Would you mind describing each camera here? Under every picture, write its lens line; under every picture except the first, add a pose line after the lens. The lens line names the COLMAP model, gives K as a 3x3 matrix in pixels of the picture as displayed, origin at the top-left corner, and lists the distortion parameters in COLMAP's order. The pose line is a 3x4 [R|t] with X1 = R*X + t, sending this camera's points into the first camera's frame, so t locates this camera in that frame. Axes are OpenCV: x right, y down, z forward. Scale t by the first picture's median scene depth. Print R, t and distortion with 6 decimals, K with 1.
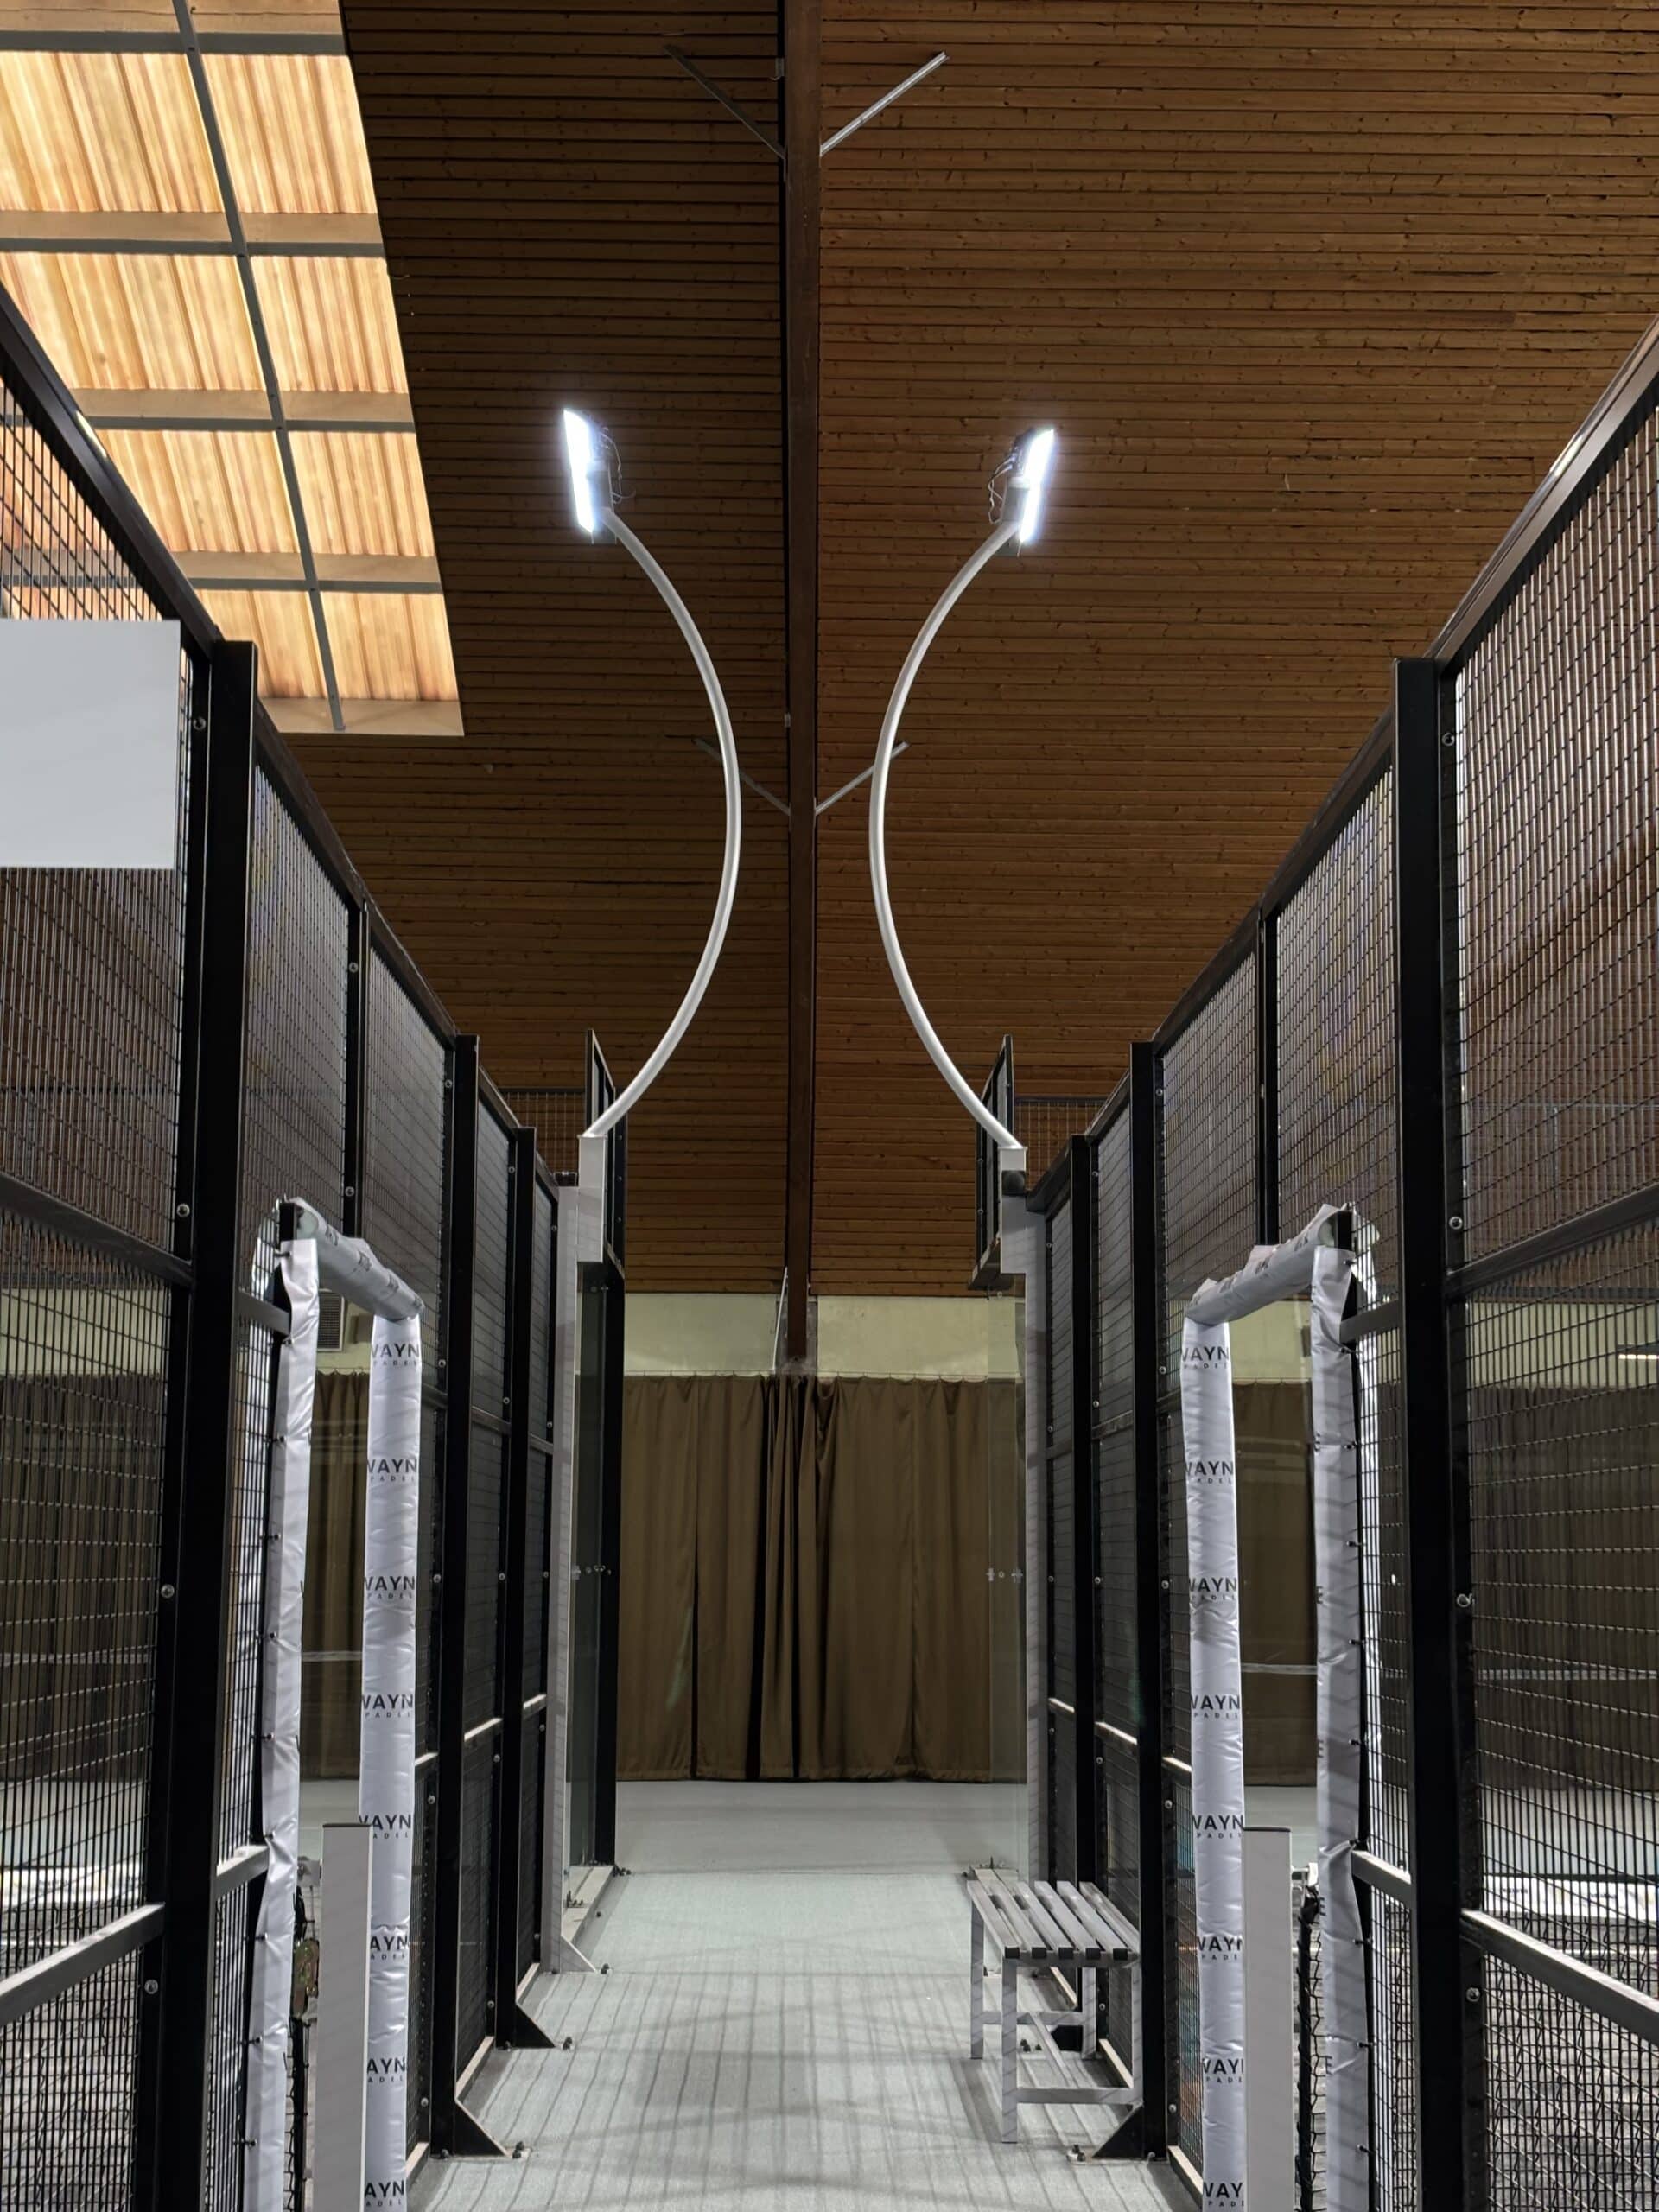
lens RADIAL K [[3250.7, 0, 829.5], [0, 3250.7, 1106.0], [0, 0, 1]] dist [0.121364, -0.040780]
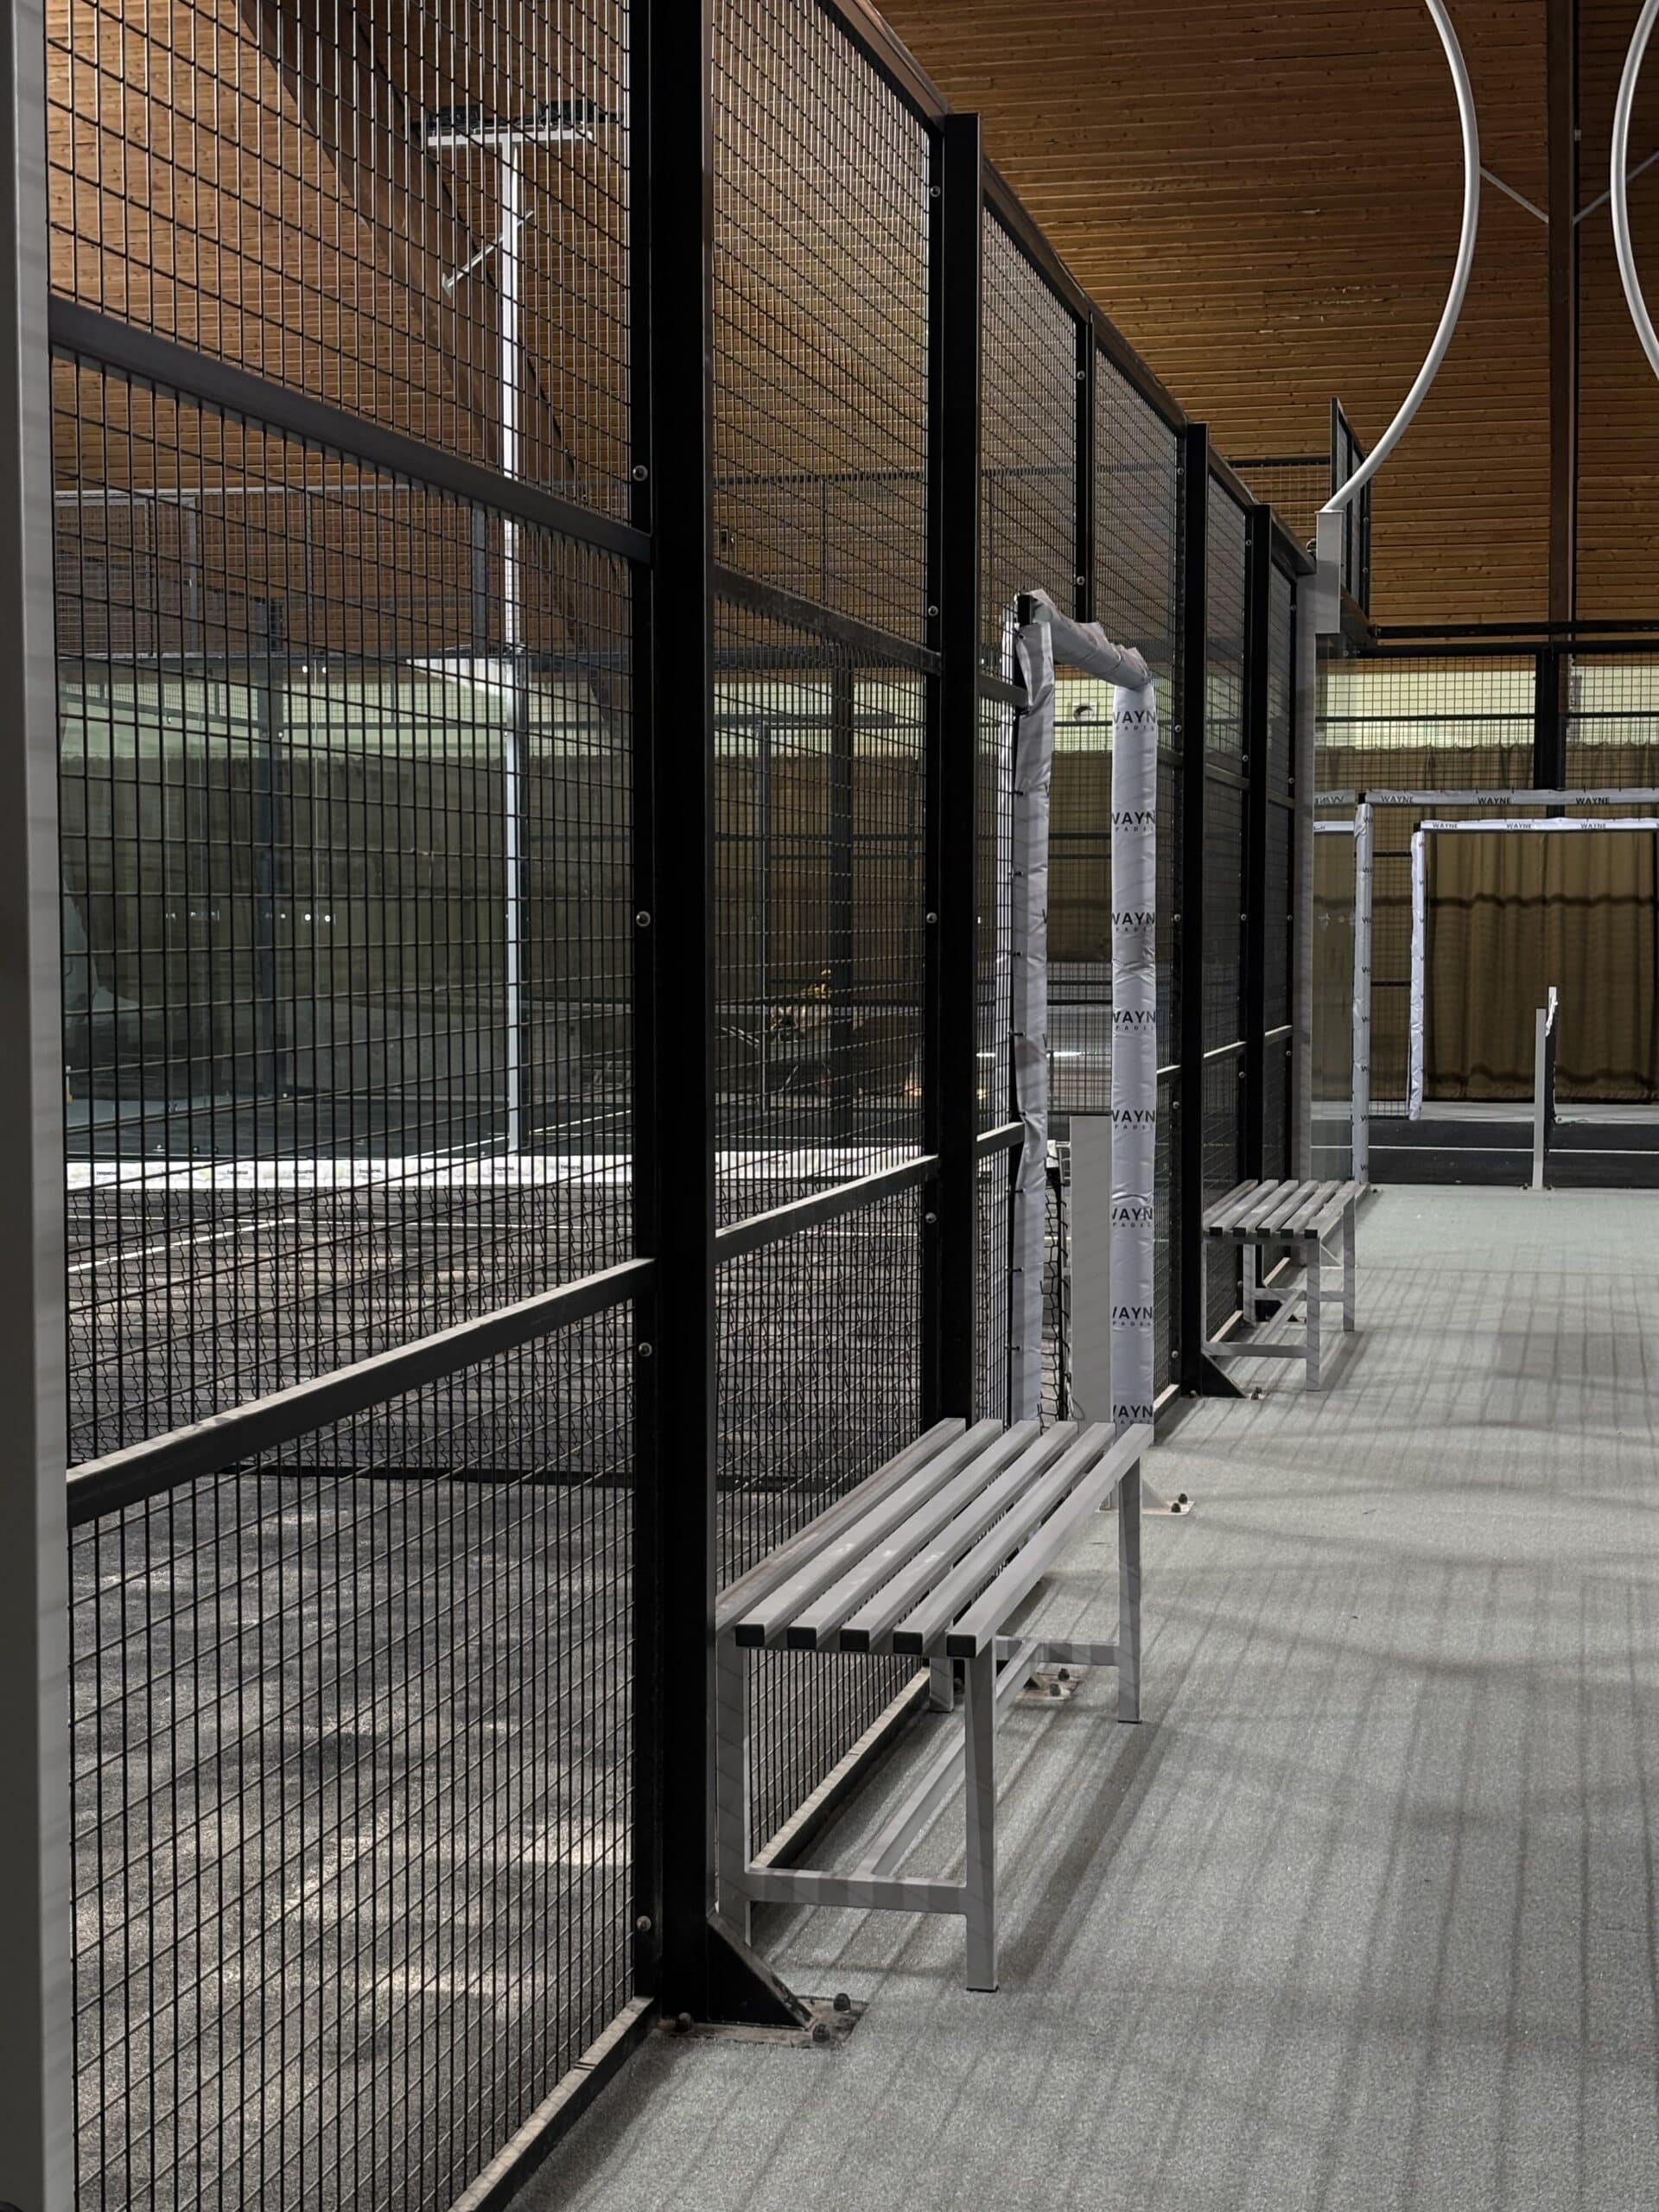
lens RADIAL K [[3250.7, 0, 829.5], [0, 3250.7, 1106.0], [0, 0, 1]] dist [0.121364, -0.040780]
pose [[0.971063, 0.005242, -0.238766, 0.039237], [0.041425, 0.980908, 0.190011, -0.013112], [0.235204, -0.194403, 0.952306, -0.142190]]
